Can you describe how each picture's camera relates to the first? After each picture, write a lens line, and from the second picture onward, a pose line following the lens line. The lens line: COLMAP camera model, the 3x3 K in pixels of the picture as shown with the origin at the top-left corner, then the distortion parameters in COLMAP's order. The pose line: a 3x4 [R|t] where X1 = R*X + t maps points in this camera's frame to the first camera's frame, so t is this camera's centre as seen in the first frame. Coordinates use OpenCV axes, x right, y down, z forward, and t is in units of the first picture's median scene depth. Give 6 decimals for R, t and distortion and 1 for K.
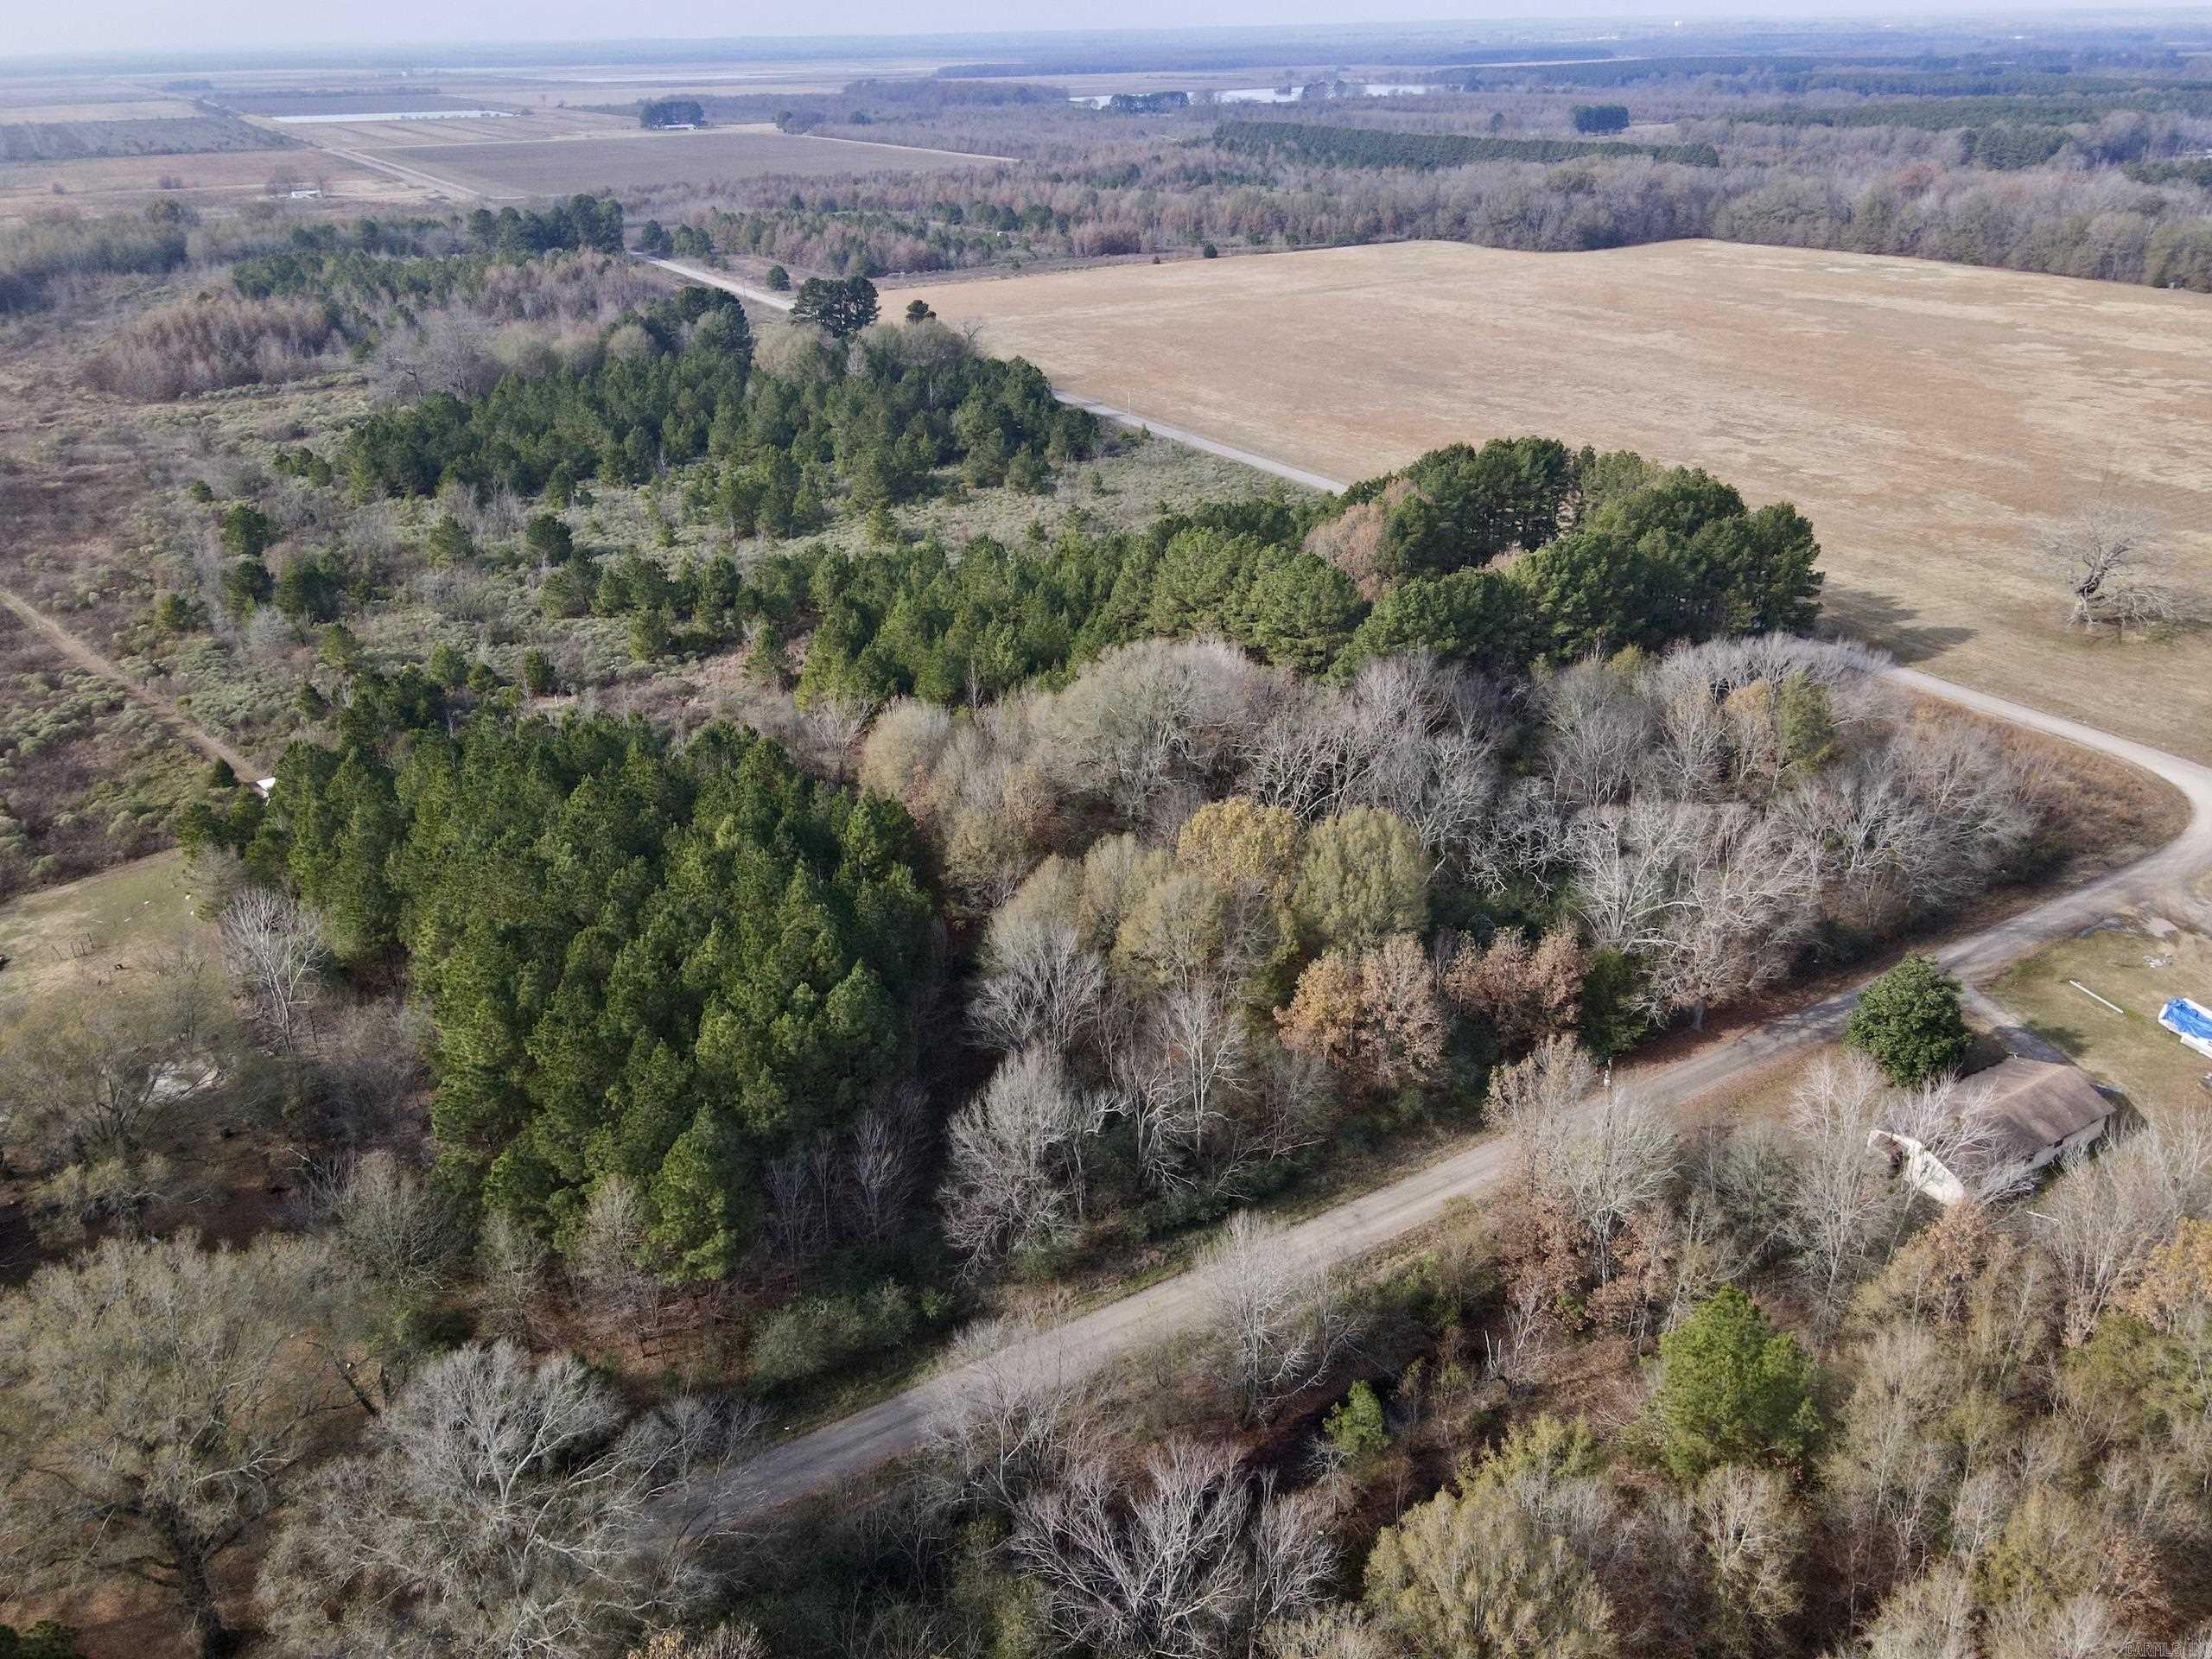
lens RADIAL K [[1576.3, 0, 1051.0], [0, 1576.3, 832.8], [0, 0, 1]] dist [0.019238, 0.000053]
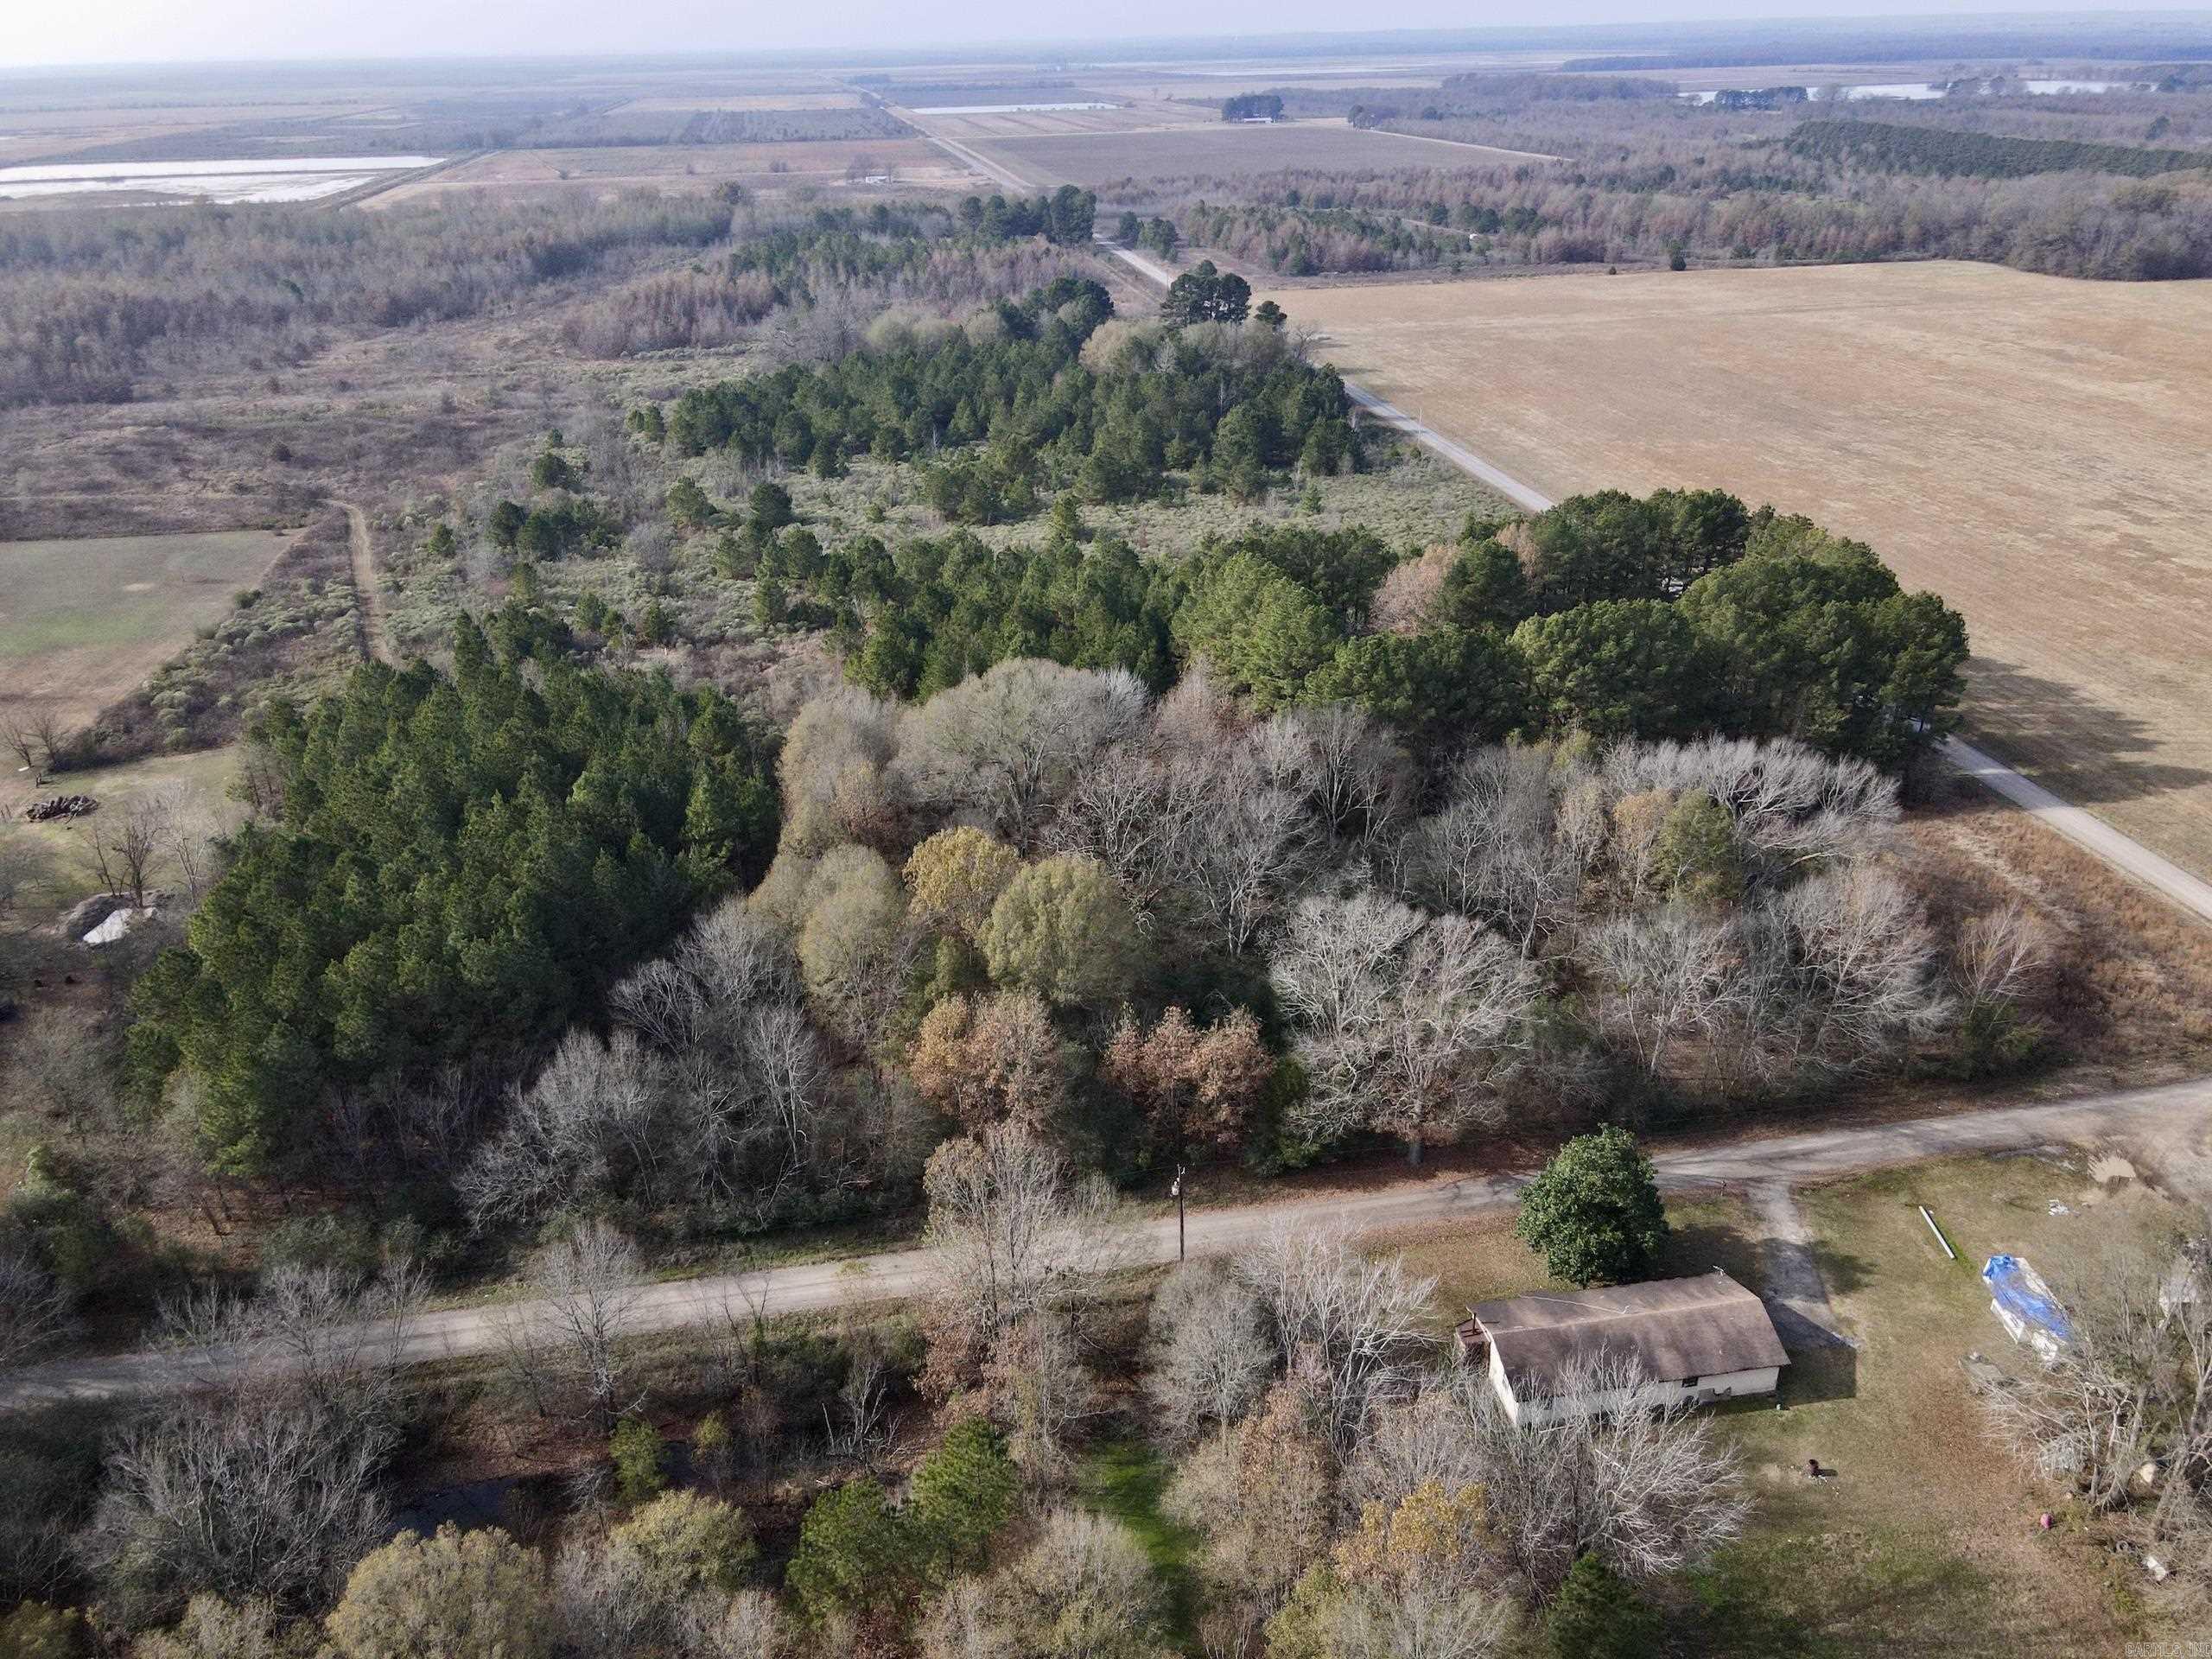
lens RADIAL K [[1571.6, 0, 1106.0], [0, 1571.6, 829.5], [0, 0, 1]] dist [0.014676, -0.004266]
pose [[0.938458, 0.153344, -0.309489, 0.237344], [-0.152096, 0.987960, 0.028311, -0.029160], [0.310104, 0.020503, 0.950482, 0.047702]]
